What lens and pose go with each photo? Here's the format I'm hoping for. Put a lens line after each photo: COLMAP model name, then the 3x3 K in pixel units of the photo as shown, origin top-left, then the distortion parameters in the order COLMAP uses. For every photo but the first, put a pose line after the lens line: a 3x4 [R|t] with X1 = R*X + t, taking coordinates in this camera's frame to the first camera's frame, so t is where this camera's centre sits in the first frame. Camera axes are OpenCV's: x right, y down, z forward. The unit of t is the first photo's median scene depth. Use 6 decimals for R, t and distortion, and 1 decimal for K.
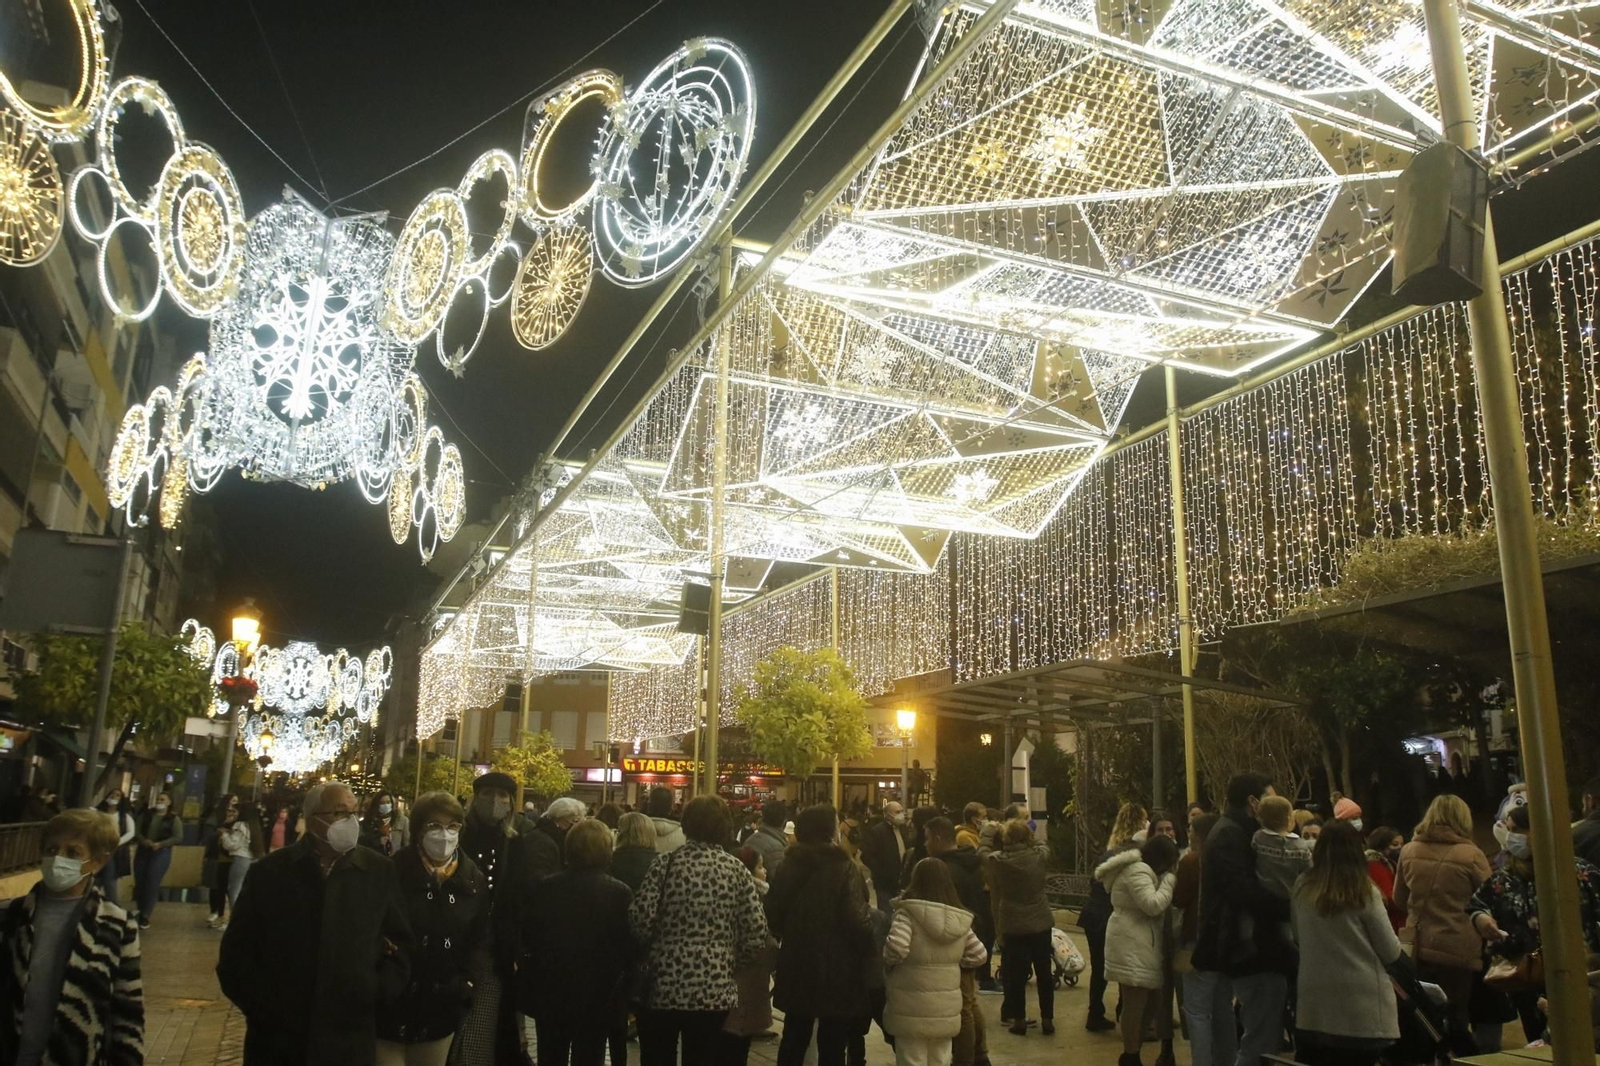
lens RADIAL K [[1161.8, 0, 793.7], [0, 1161.8, 544.6], [0, 0, 1]] dist [-0.096285, 0.054948]
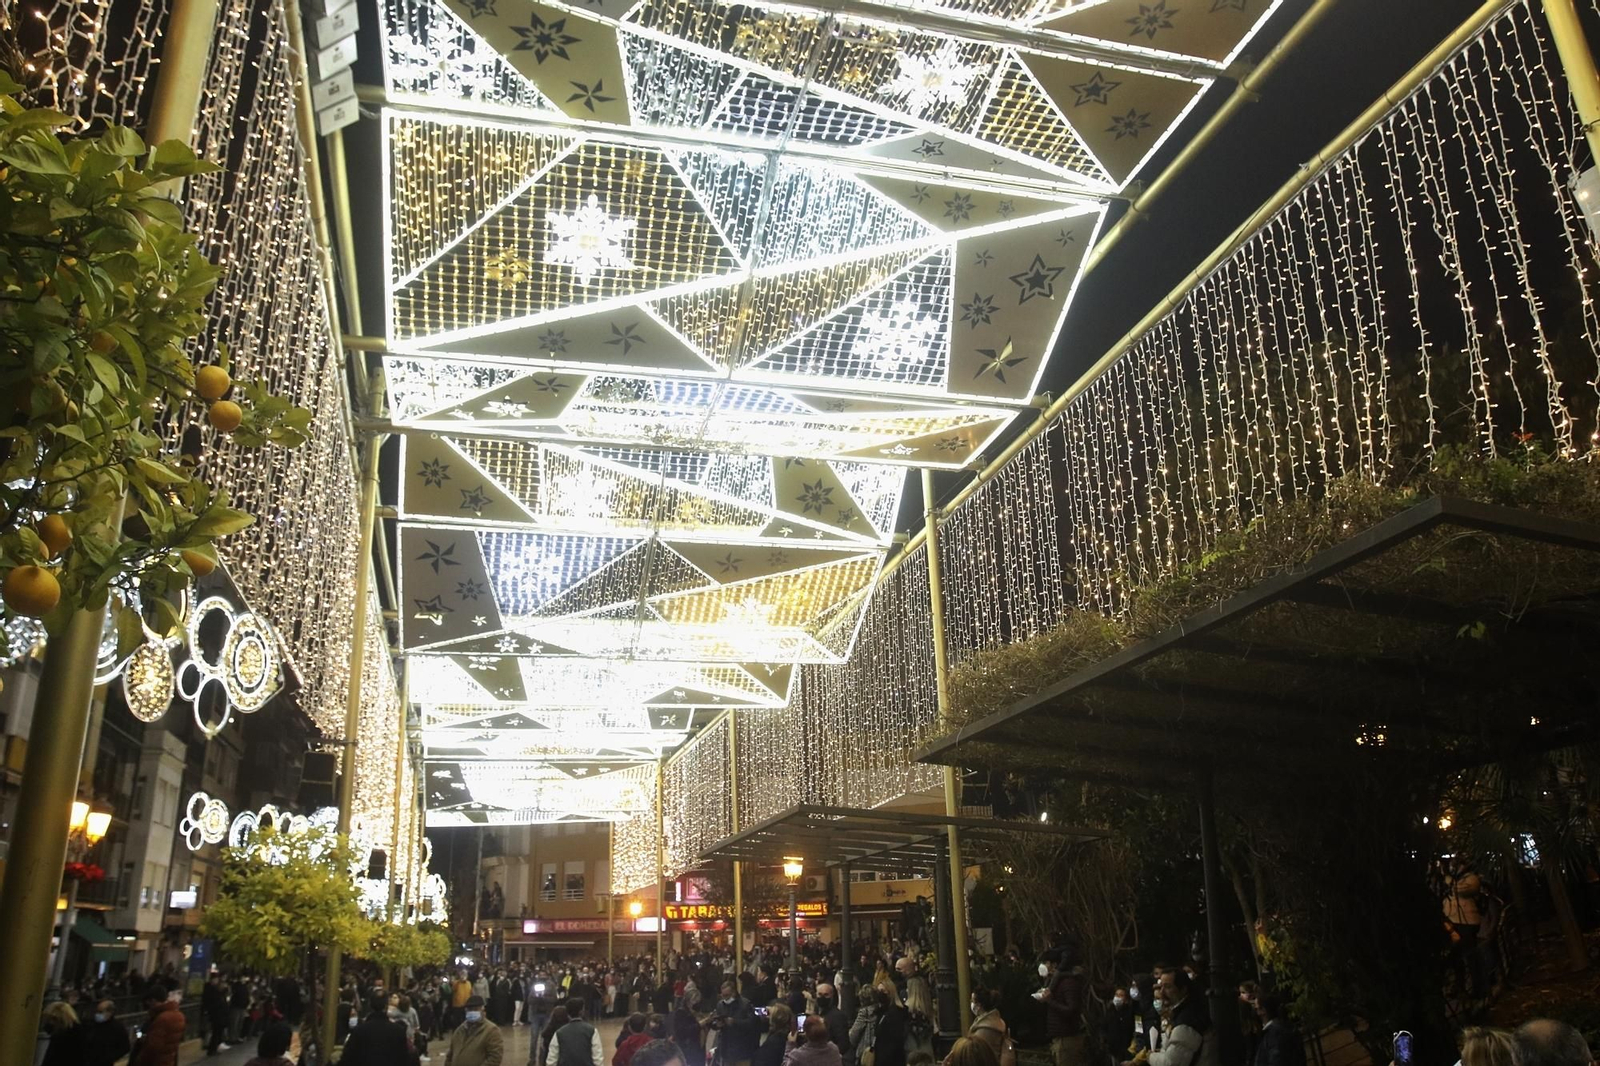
lens RADIAL K [[1161.8, 0, 811.7], [0, 1161.8, 545.8], [0, 0, 1]] dist [-0.096285, 0.054948]
pose [[0.989830, -0.090802, -0.109509, 0.390126], [0.078856, 0.990922, -0.108883, 0.000475], [0.118401, 0.099140, 0.988004, 0.115513]]
